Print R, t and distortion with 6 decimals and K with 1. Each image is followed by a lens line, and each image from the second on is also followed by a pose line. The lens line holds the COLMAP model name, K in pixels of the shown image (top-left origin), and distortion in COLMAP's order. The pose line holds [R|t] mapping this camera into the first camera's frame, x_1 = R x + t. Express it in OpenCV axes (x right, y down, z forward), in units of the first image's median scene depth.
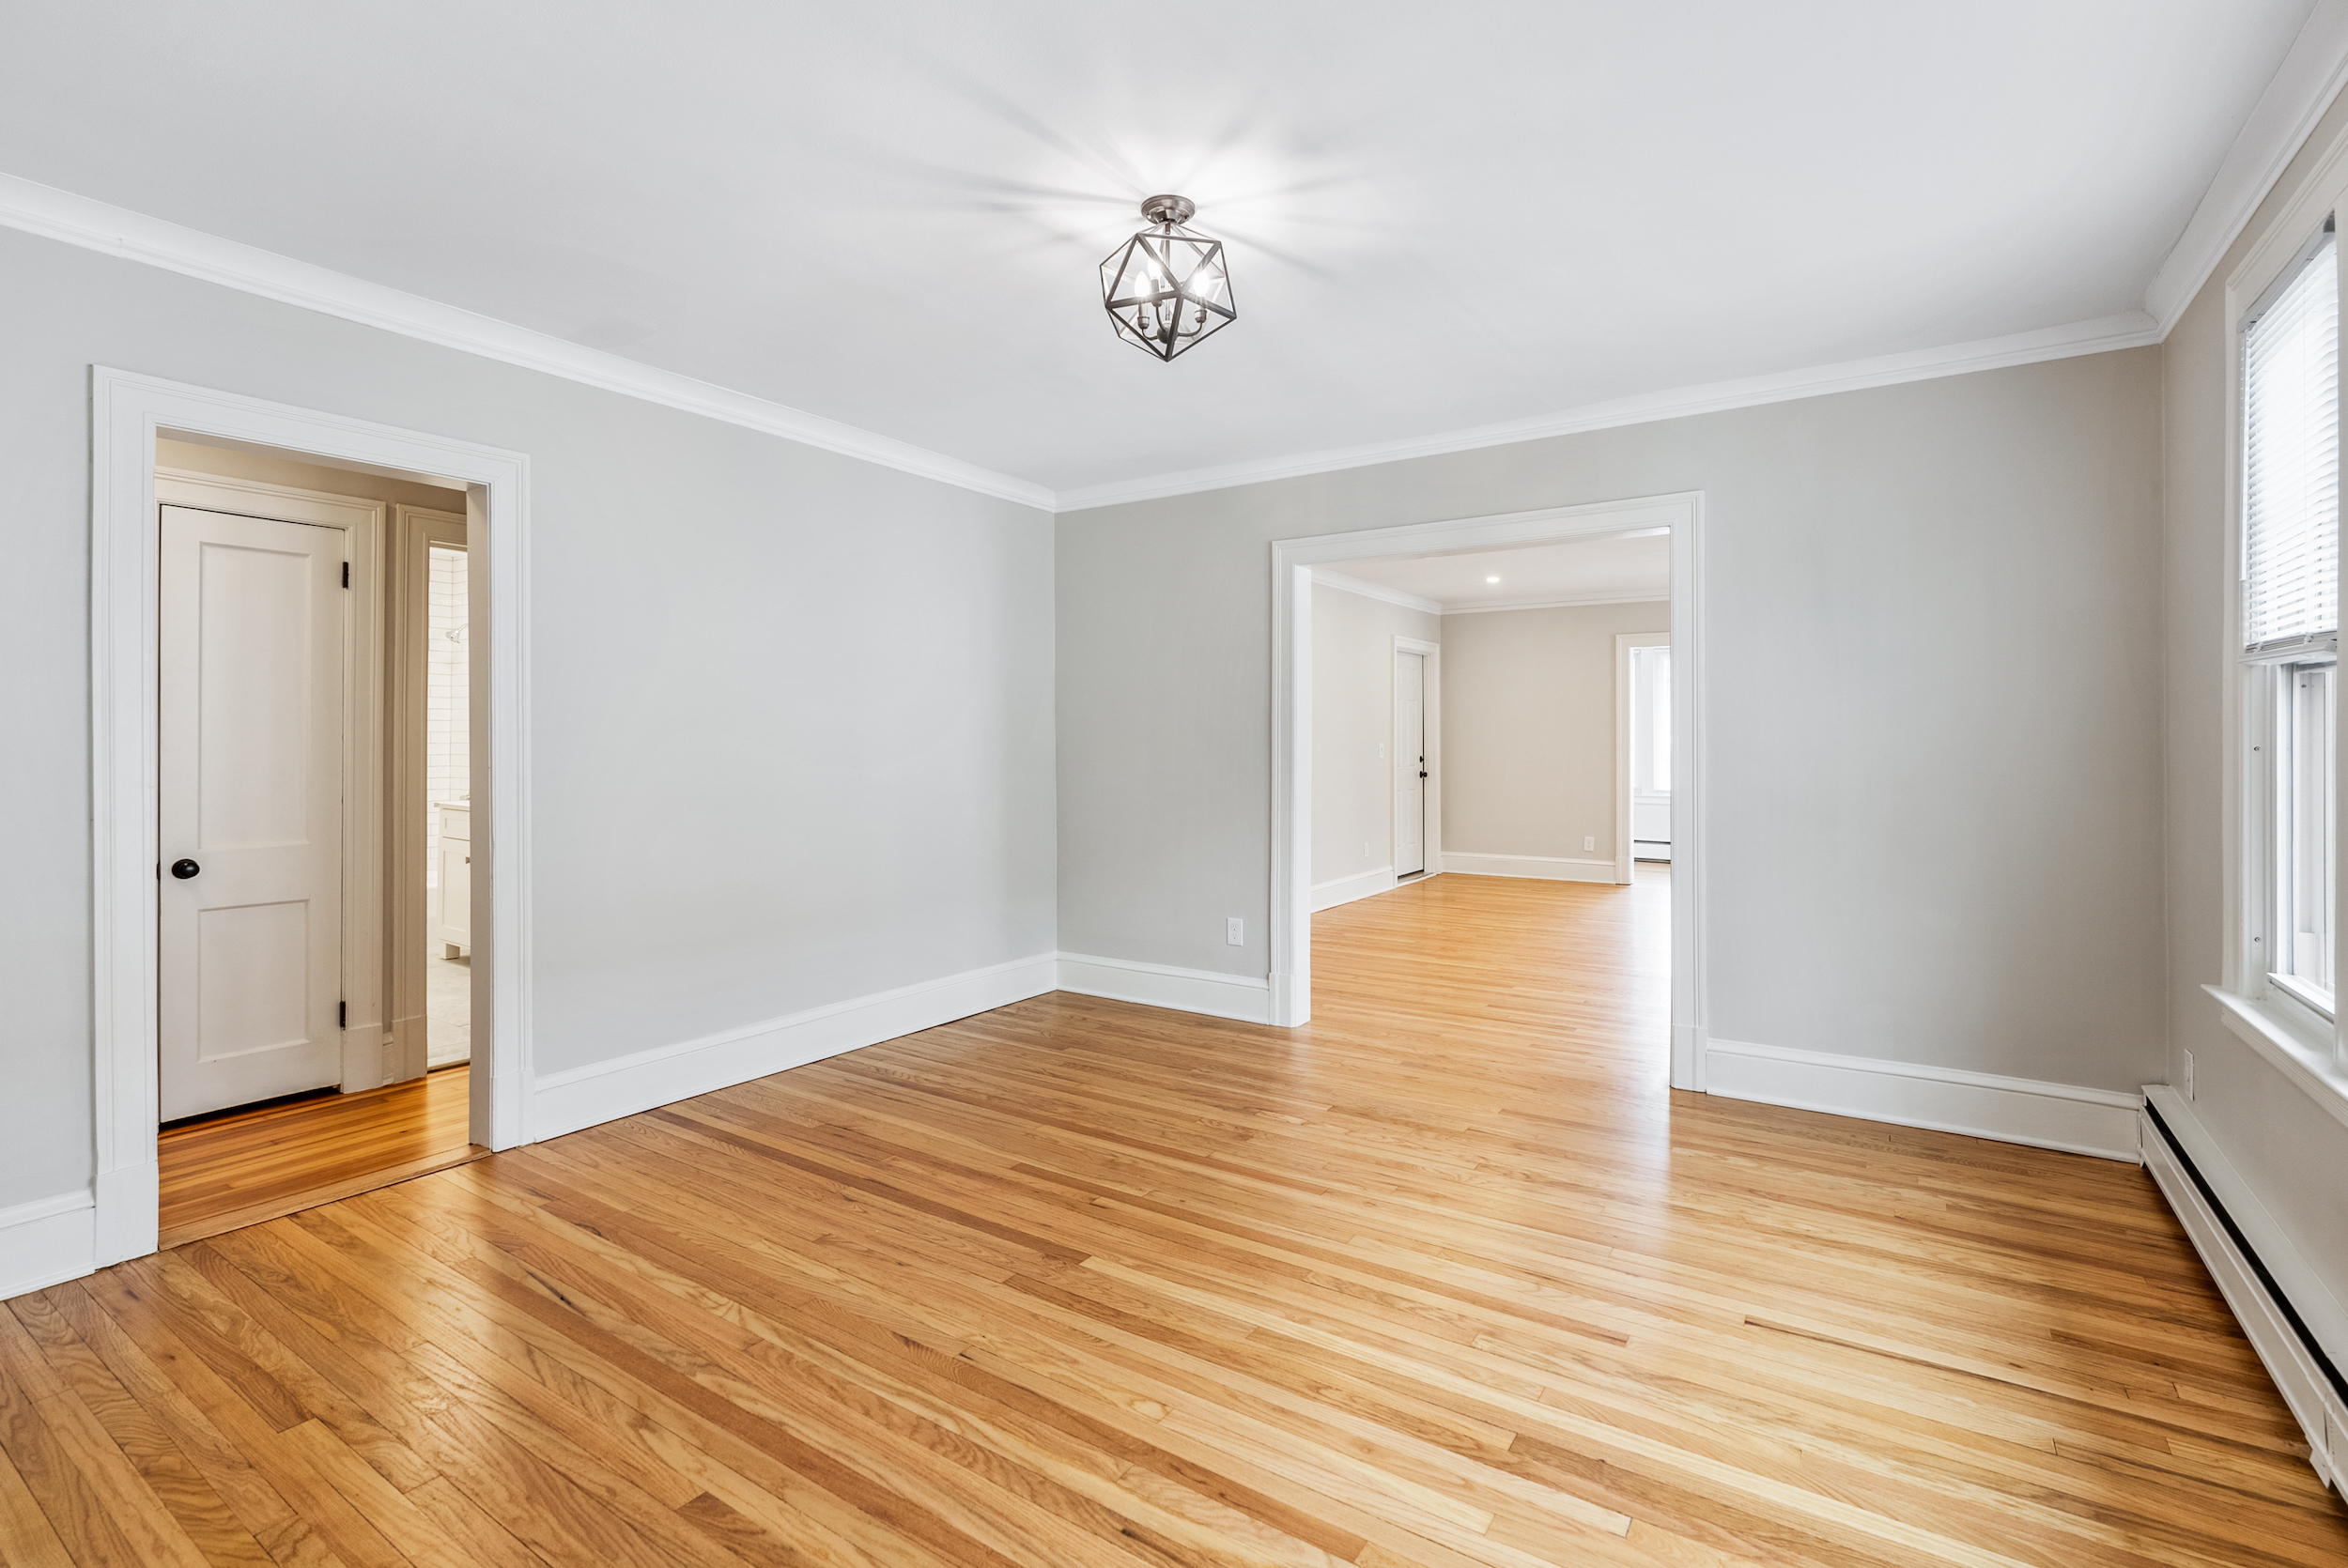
lens RADIAL K [[1085.8, 0, 1174.3], [0, 1085.8, 729.1], [0, 0, 1]] dist [-0.001162, 0.000446]
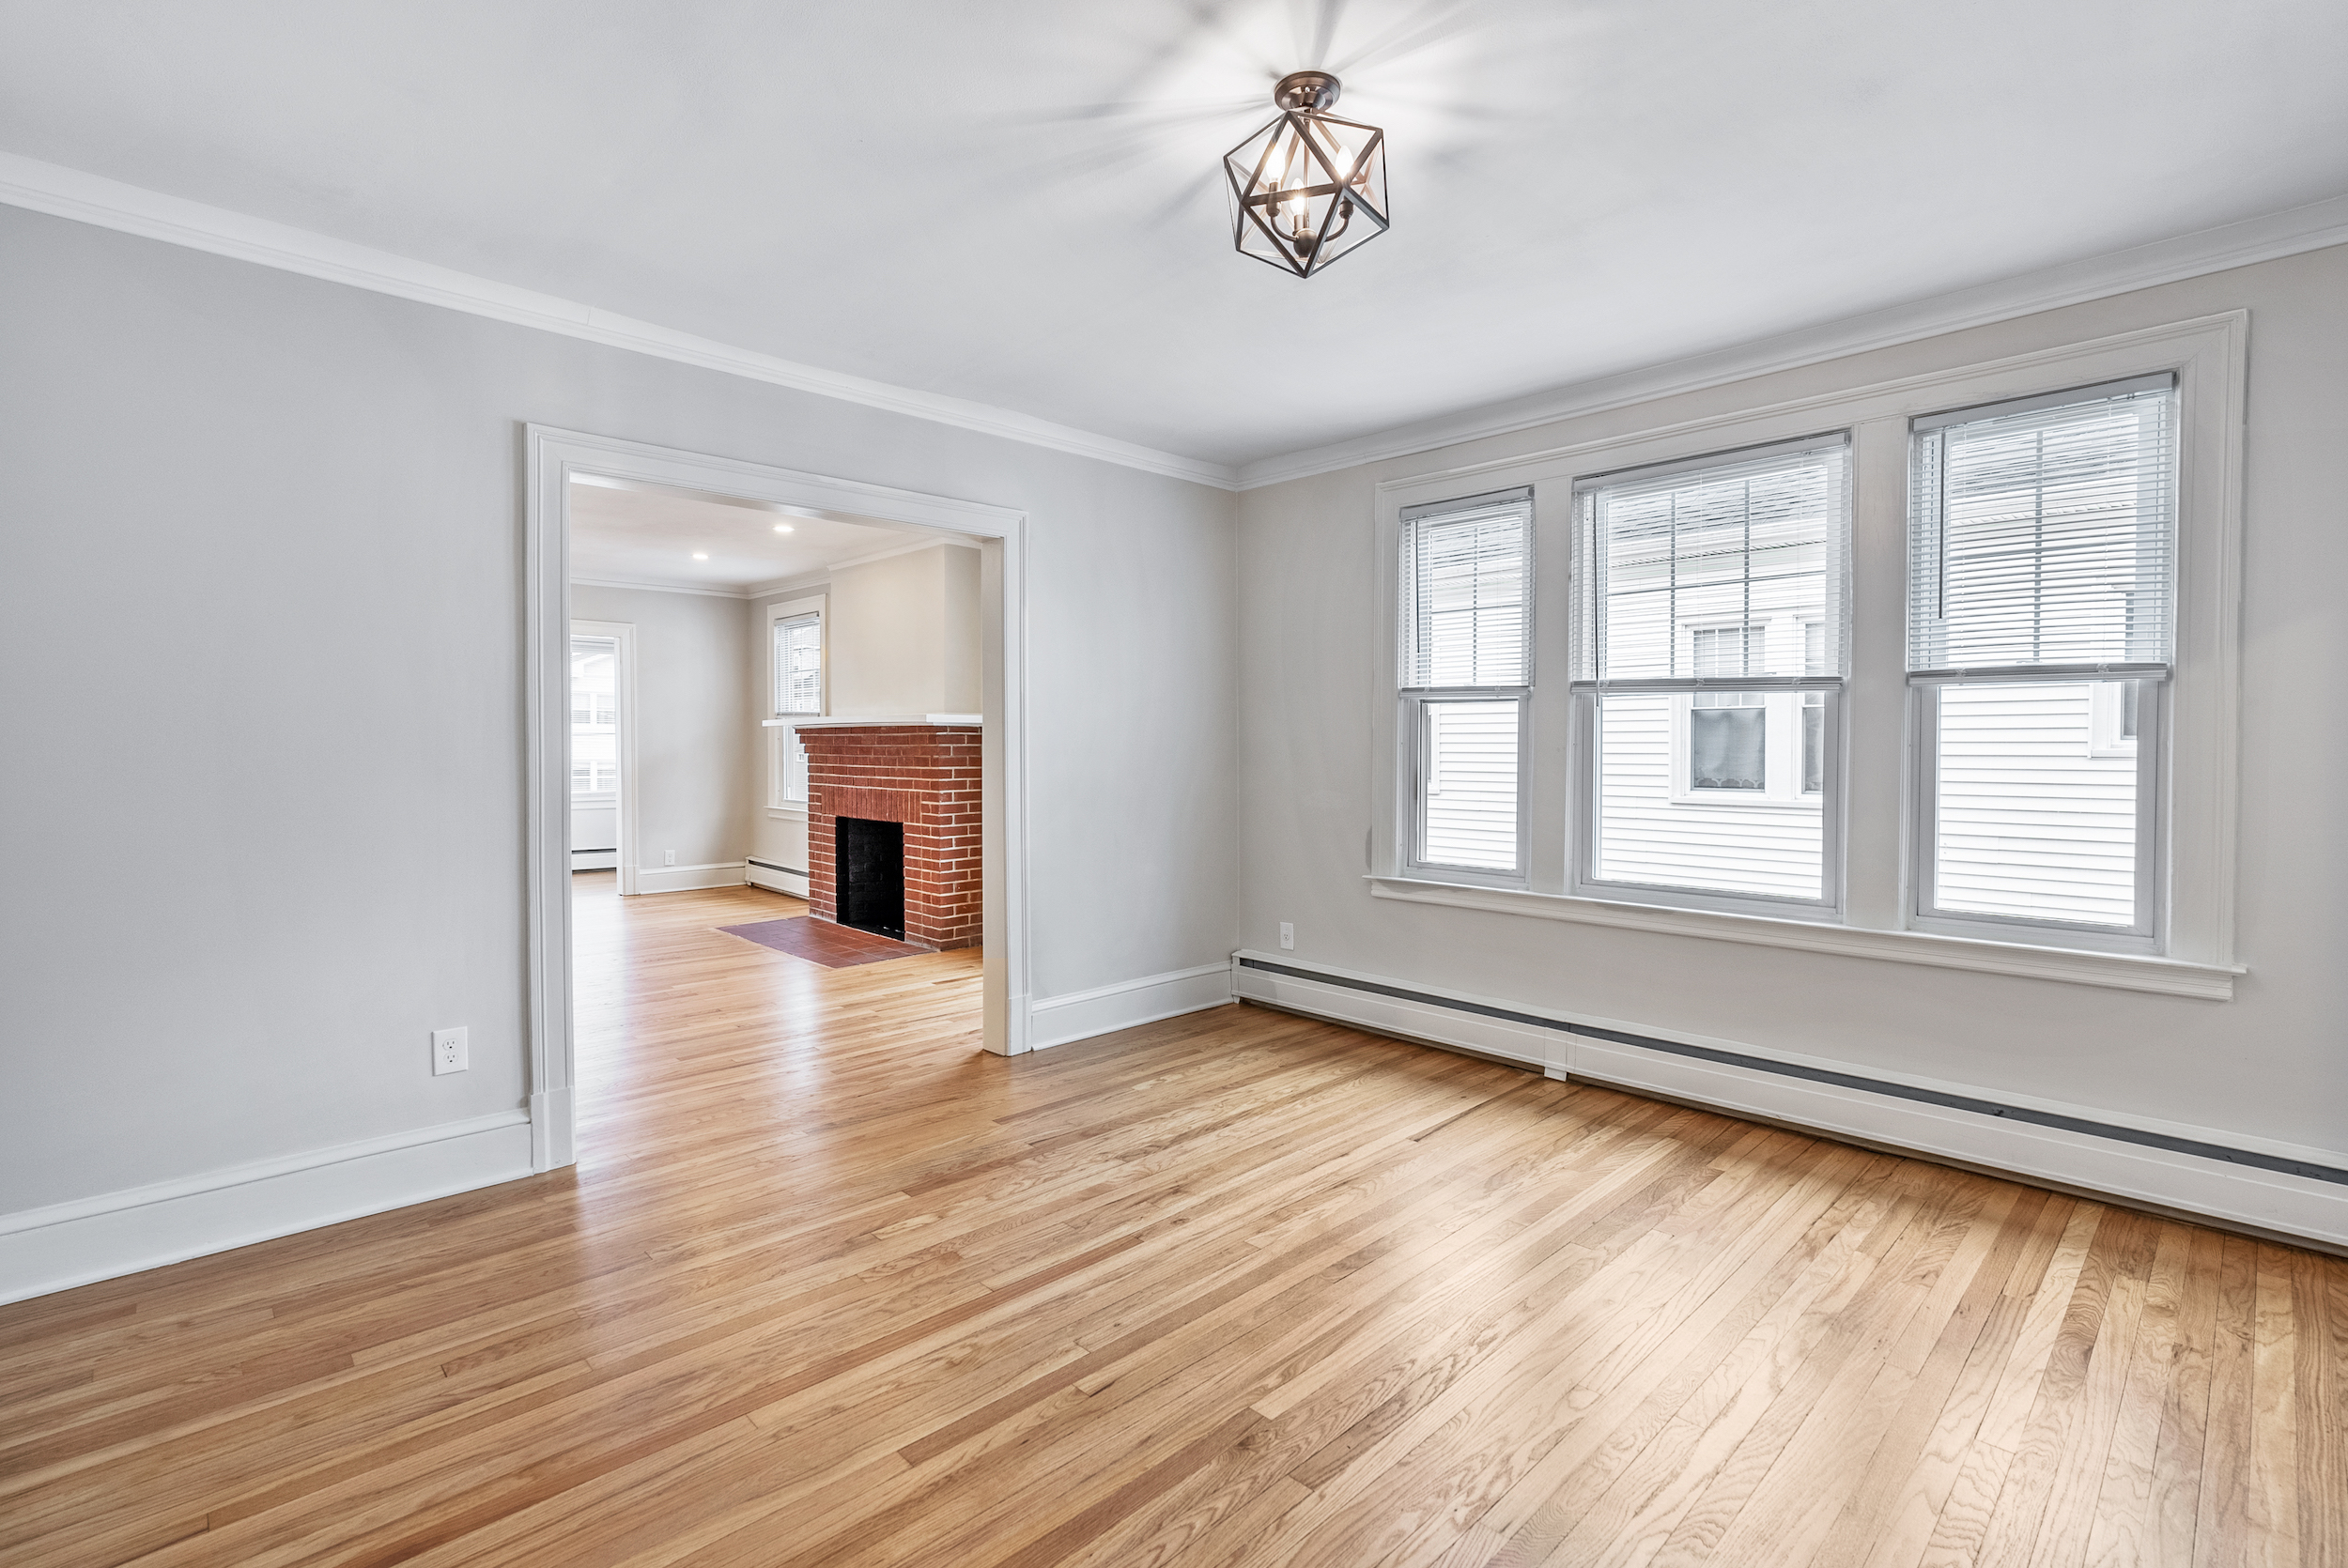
lens RADIAL K [[1069.3, 0, 1174.5], [0, 1069.3, 766.0], [0, 0, 1]] dist [-0.002938, 0.000369]
pose [[0.207871, -0.017161, 0.978006, -0.727347], [-0.014087, 0.999690, 0.020536, 0.016162], [-0.978055, -0.018046, 0.207564, 0.805313]]
